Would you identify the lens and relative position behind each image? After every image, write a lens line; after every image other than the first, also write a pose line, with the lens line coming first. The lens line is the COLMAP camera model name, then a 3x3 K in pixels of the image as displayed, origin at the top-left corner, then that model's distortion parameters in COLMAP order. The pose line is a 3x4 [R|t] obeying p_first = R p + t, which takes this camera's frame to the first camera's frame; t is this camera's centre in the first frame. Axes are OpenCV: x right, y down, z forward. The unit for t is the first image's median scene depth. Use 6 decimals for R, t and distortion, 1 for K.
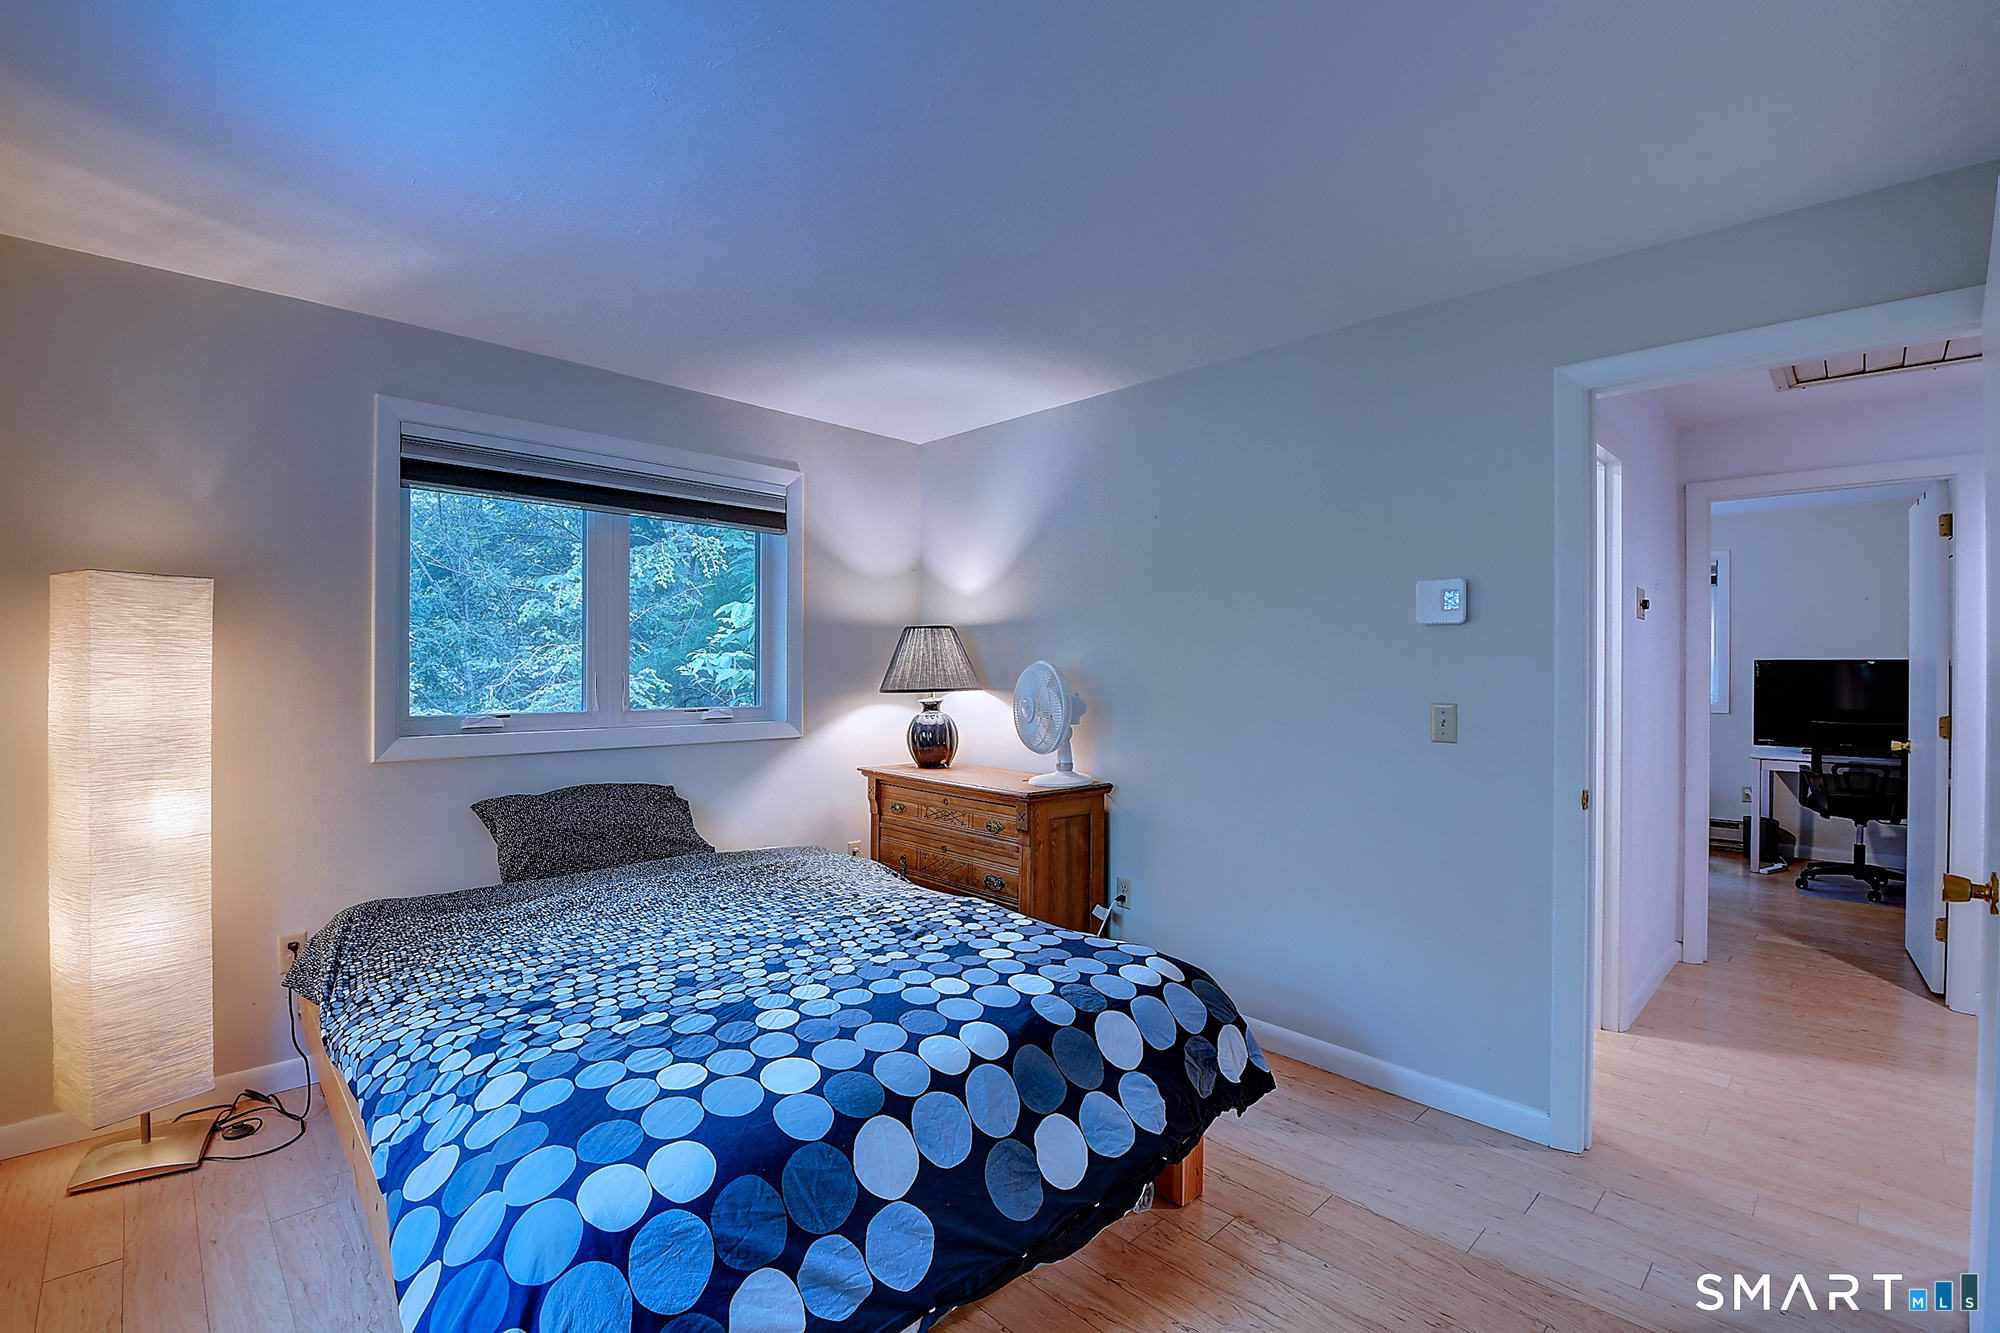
lens RADIAL K [[883.7, 0, 975.6], [0, 883.7, 671.7], [0, 0, 1]] dist [0.016958, -0.027069]
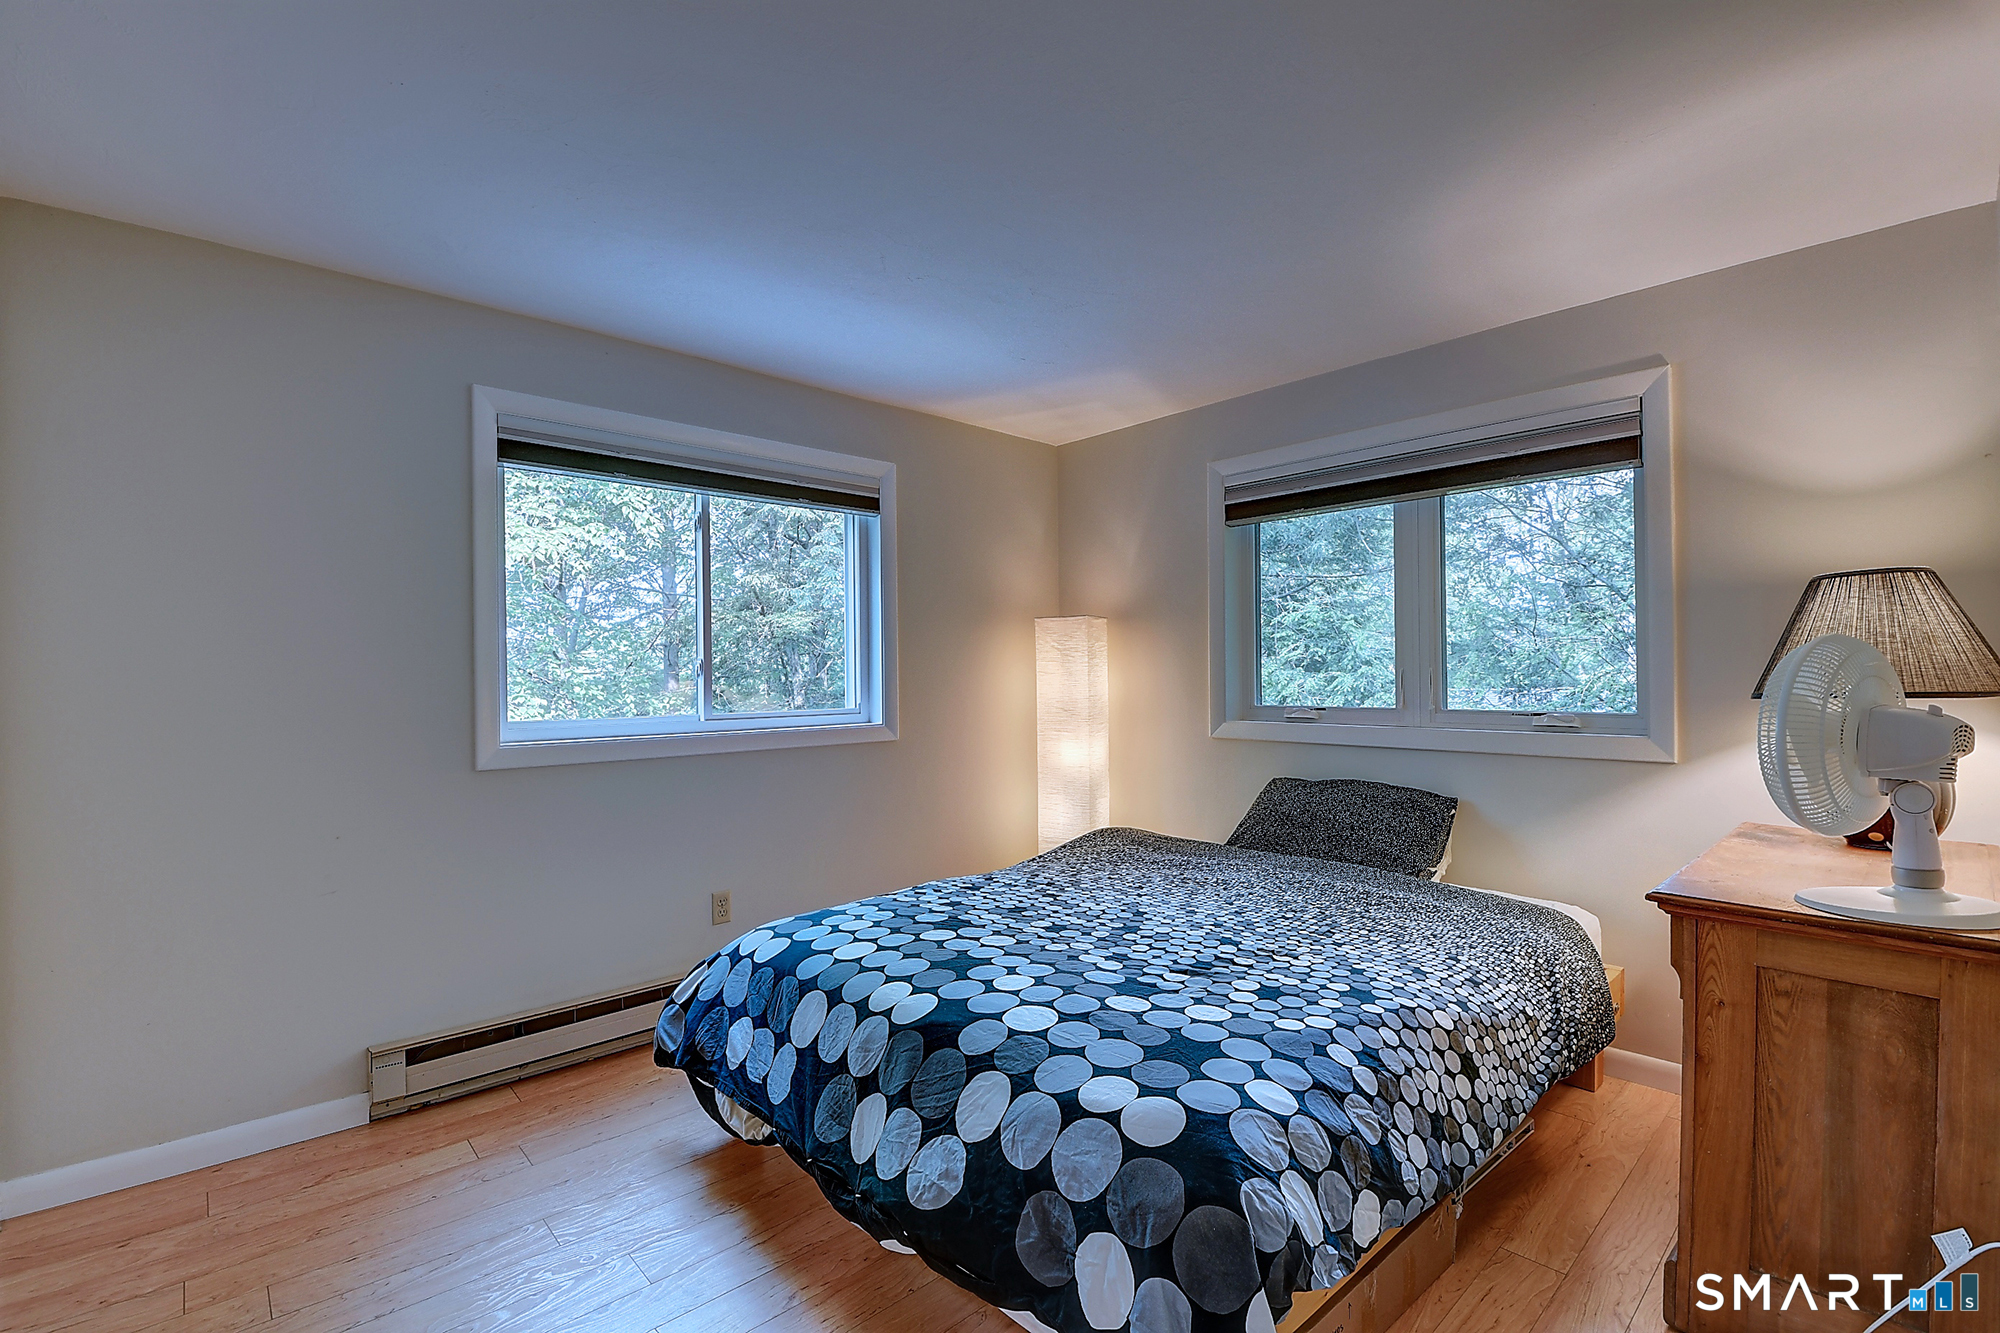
lens RADIAL K [[883.7, 0, 975.6], [0, 883.7, 671.7], [0, 0, 1]] dist [0.016958, -0.027069]
pose [[-0.040342, -0.005753, -0.999169, 0.851560], [0.006617, 0.999960, -0.006025, 0.010571], [0.999164, -0.006855, -0.040303, 0.880234]]
